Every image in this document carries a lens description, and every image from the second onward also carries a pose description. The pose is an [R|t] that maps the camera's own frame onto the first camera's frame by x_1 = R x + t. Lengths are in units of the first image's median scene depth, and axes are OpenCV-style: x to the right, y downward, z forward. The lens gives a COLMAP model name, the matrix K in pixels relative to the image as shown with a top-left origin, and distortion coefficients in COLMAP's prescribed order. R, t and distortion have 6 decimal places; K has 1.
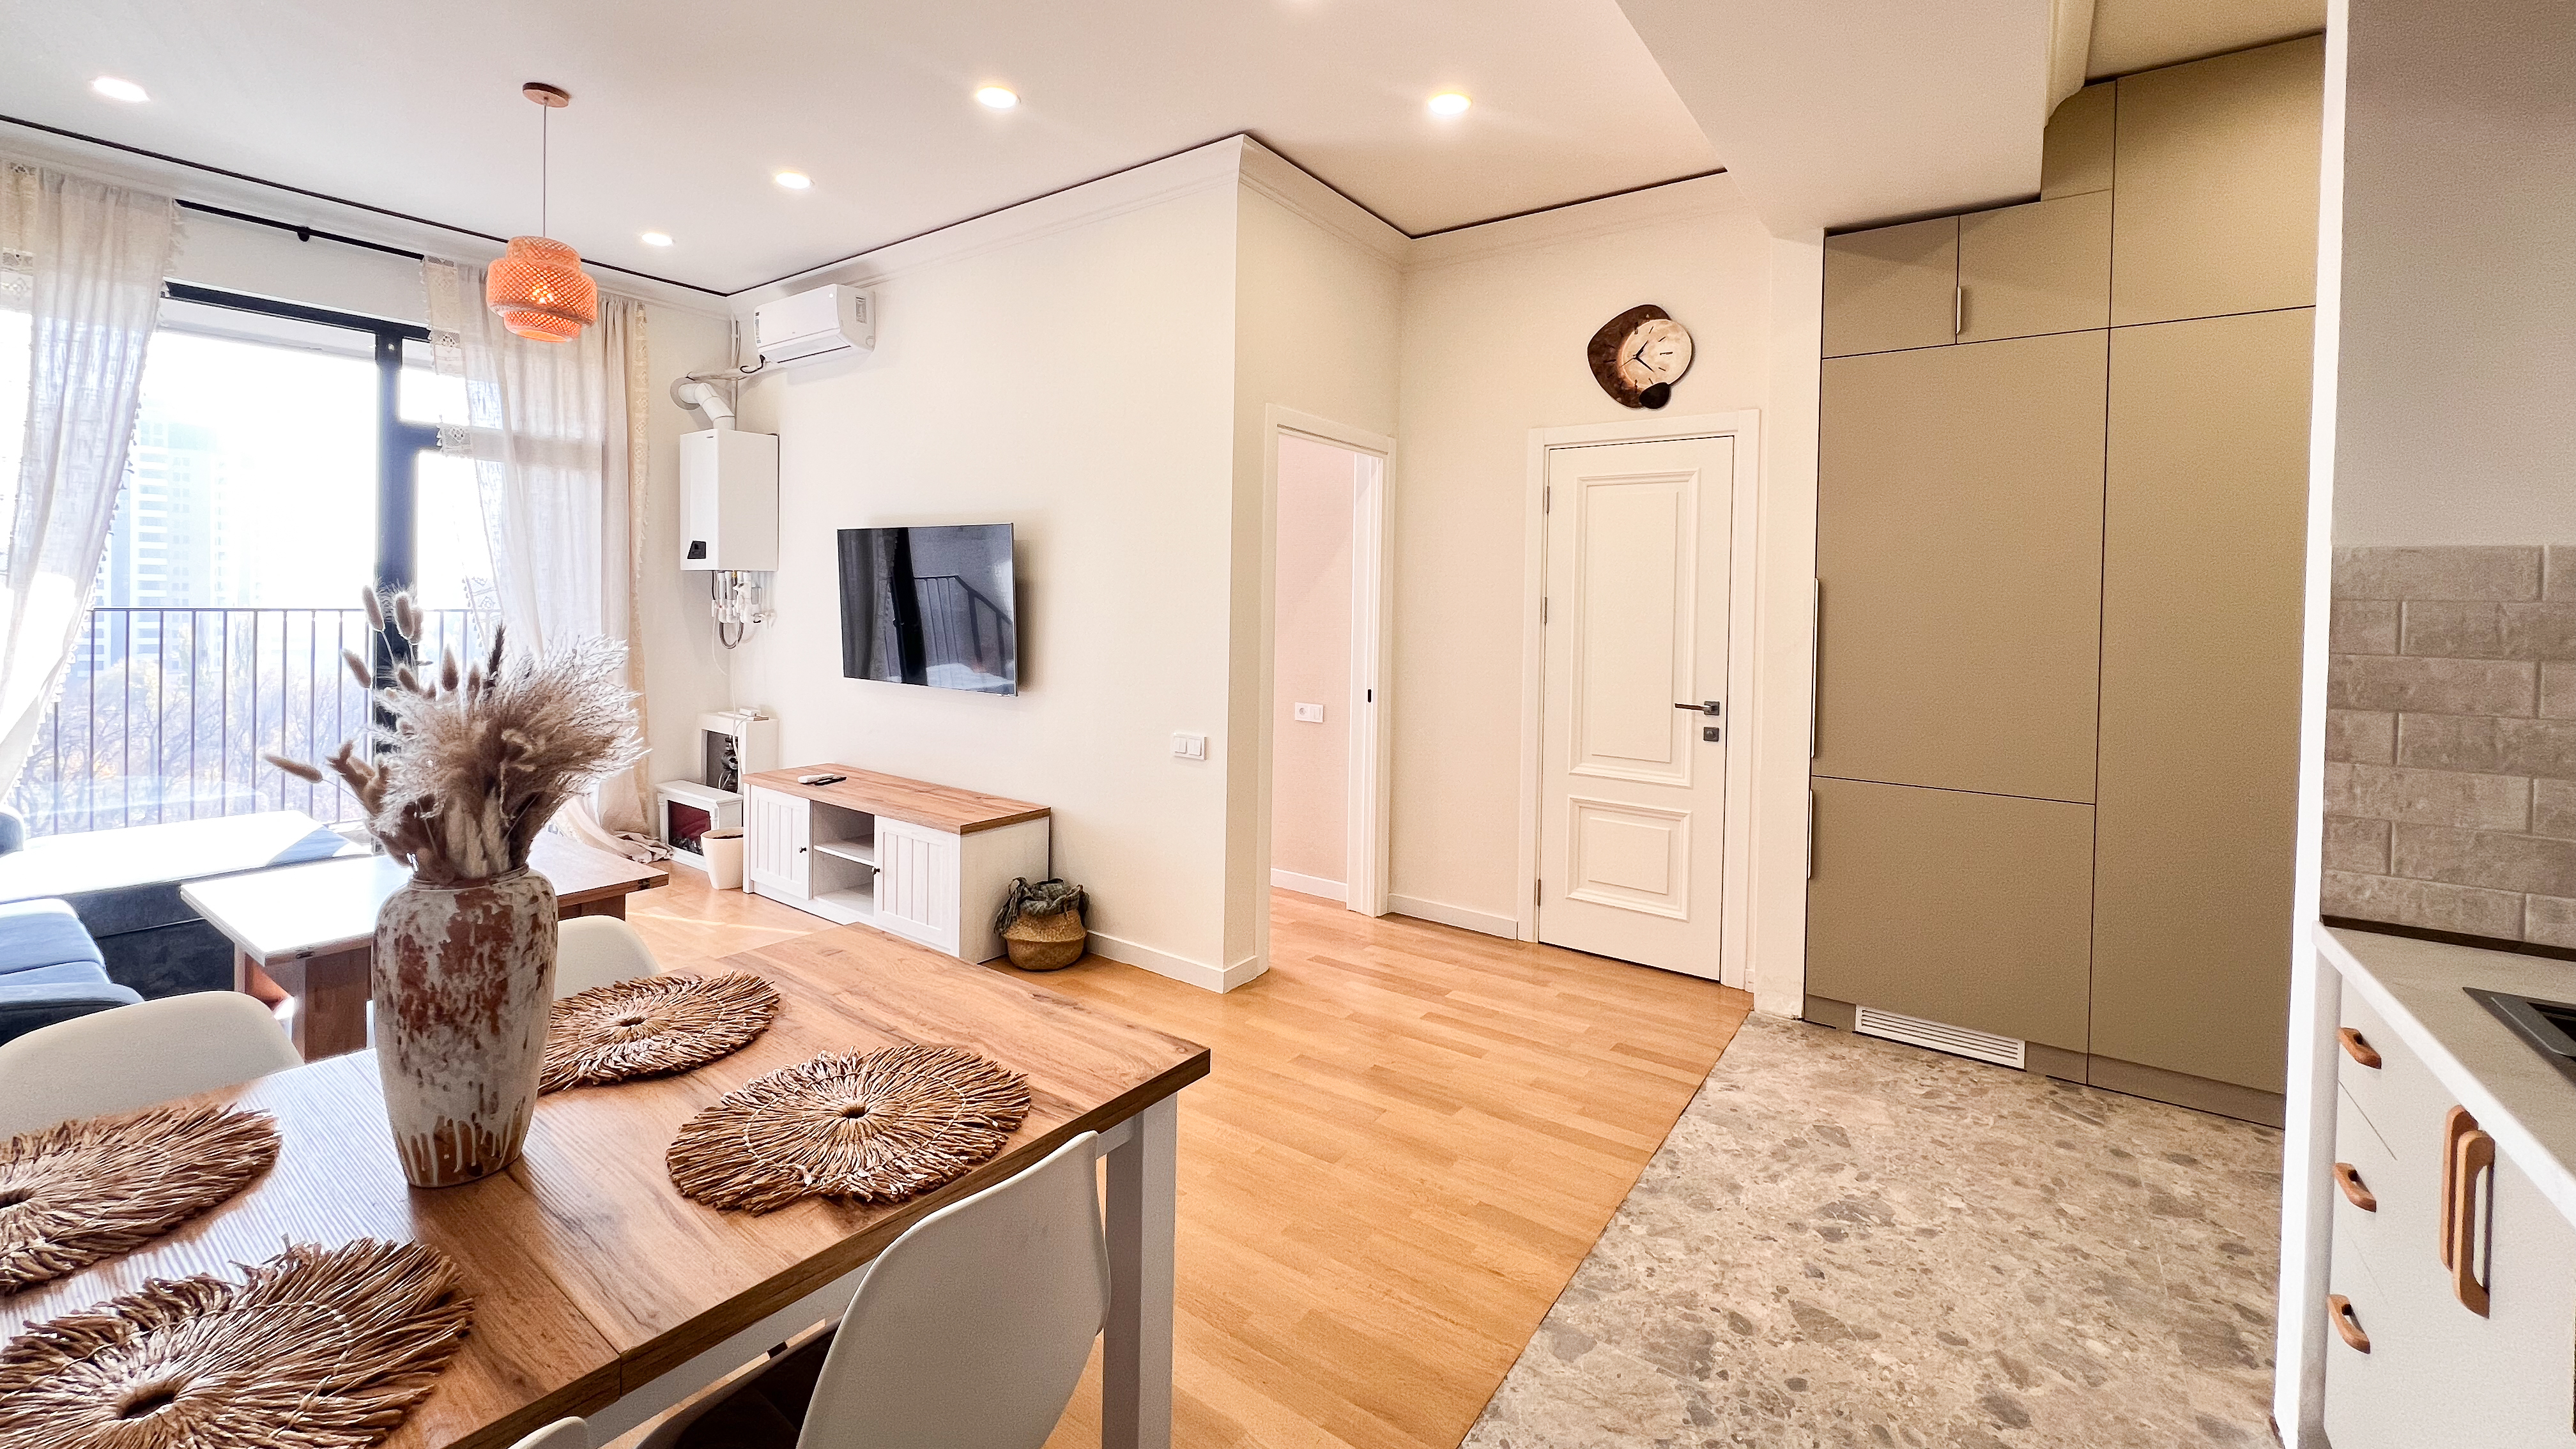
lens RADIAL K [[1022.6, 0, 1283.8], [0, 1022.6, 621.6], [0, 0, 1]] dist [0.000294, 0.000079]
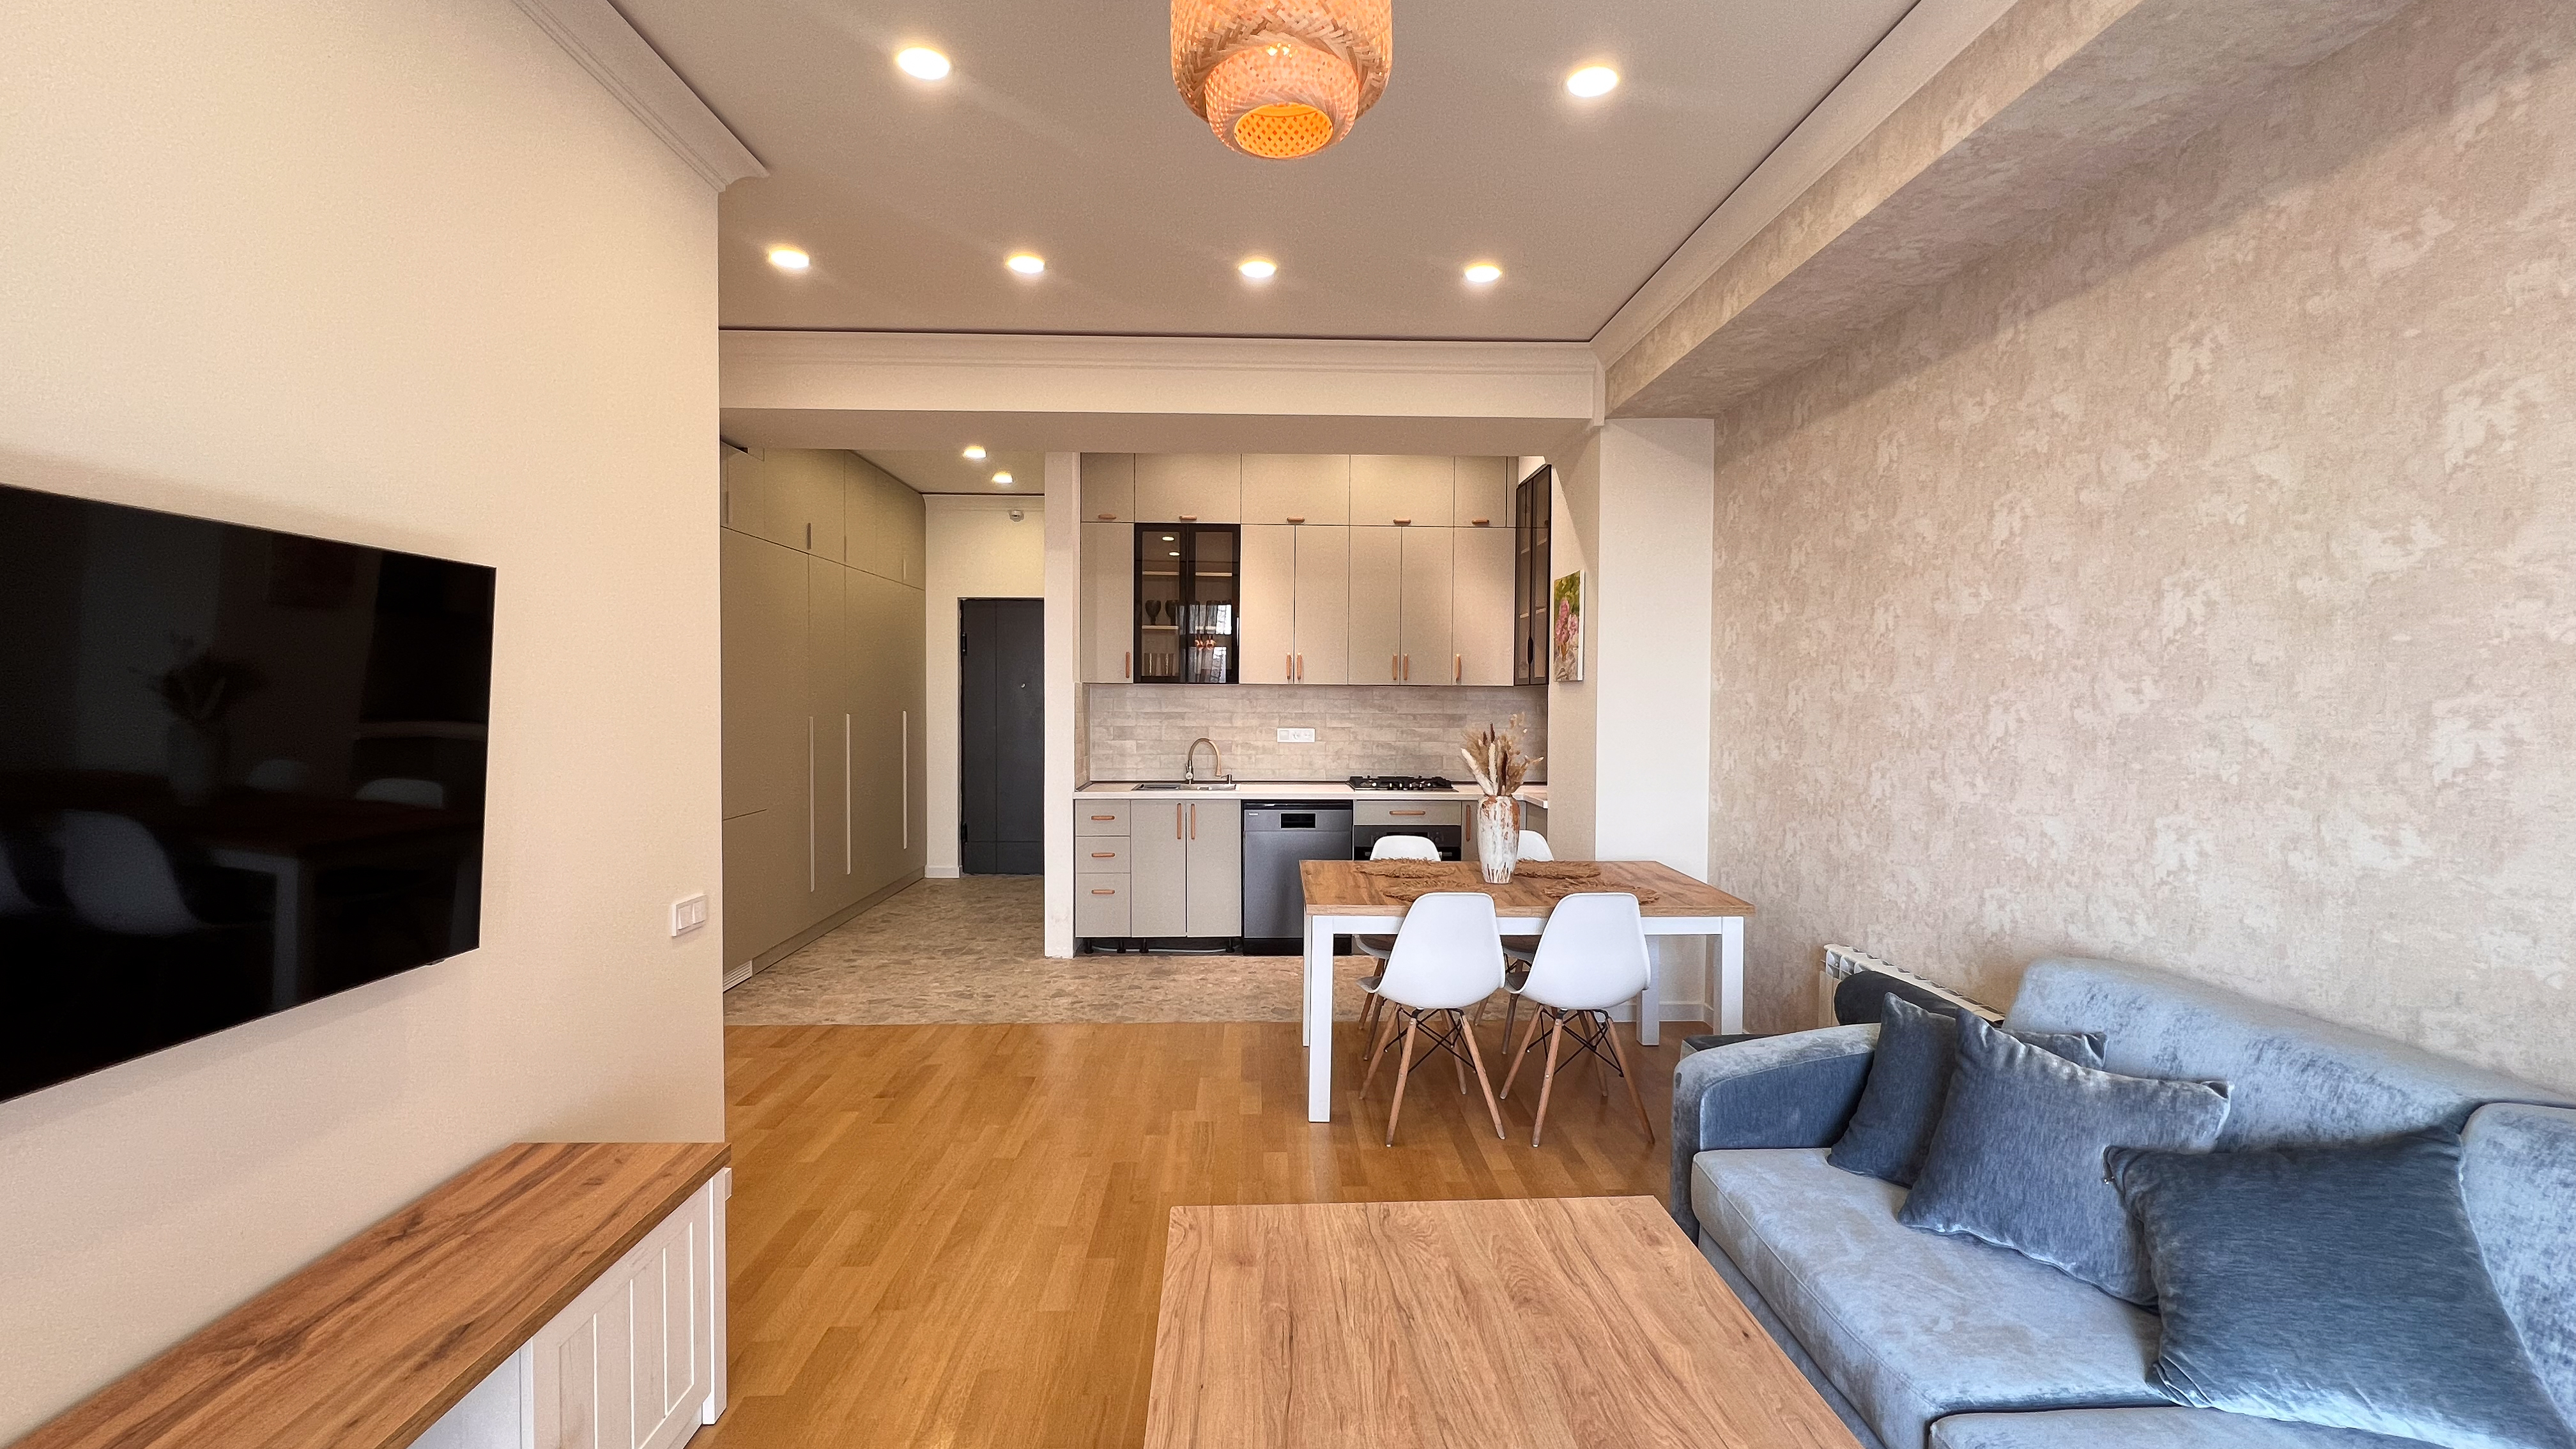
lens RADIAL K [[1029.1, 0, 1288.0], [0, 1029.1, 724.5], [0, 0, 1]] dist [0.000085, -0.000015]
pose [[-0.605658, -0.049128, 0.794207, -0.865816], [0.000476, 0.998070, 0.062101, -0.057665], [-0.795725, 0.037990, -0.604466, 1.012502]]
